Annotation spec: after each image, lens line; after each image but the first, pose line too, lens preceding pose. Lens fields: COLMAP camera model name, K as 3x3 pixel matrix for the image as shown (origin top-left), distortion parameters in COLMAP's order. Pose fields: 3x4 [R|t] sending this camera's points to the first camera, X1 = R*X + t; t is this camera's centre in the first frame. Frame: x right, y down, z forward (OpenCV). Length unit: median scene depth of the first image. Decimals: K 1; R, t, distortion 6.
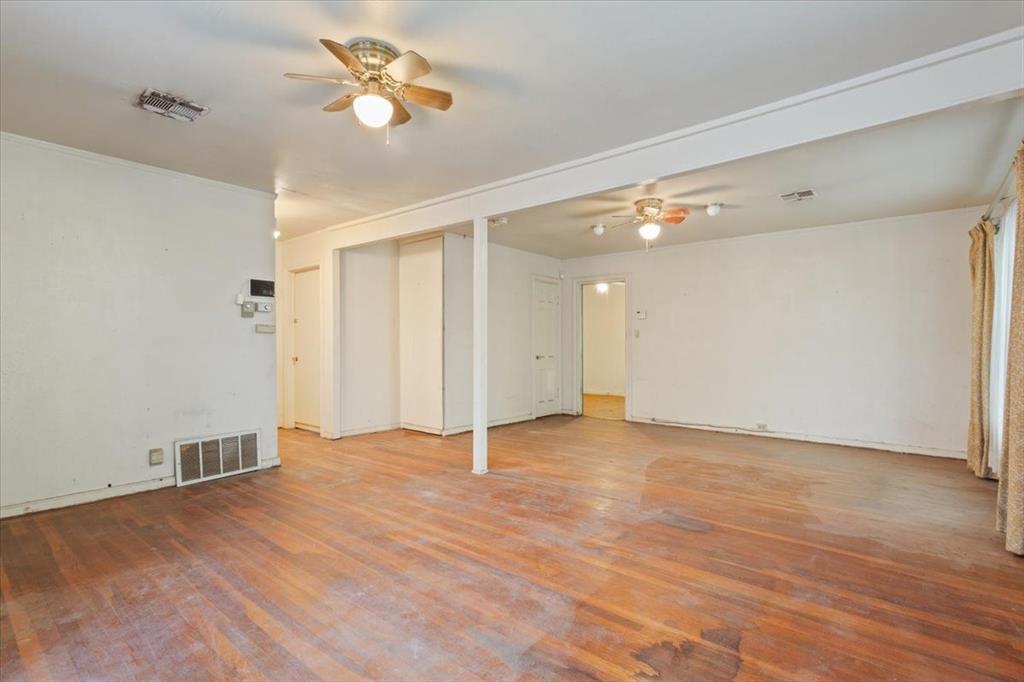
lens RADIAL K [[501.4, 0, 509.5], [0, 501.4, 344.5], [0, 0, 1]] dist [-0.000968, -0.000330]
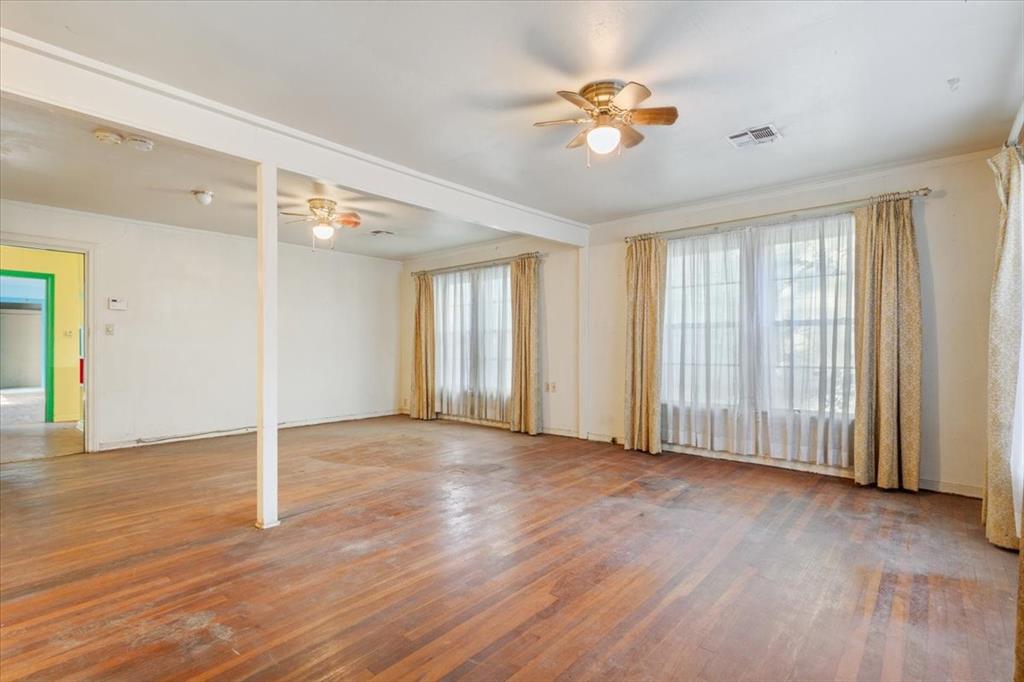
lens RADIAL K [[501.4, 0, 509.5], [0, 501.4, 344.5], [0, 0, 1]] dist [-0.000968, -0.000330]
pose [[-0.002862, -0.000245, 0.999996, -1.234797], [-0.000293, 1.000000, 0.000244, 0.000941], [-0.999996, -0.000293, -0.002862, 1.067765]]
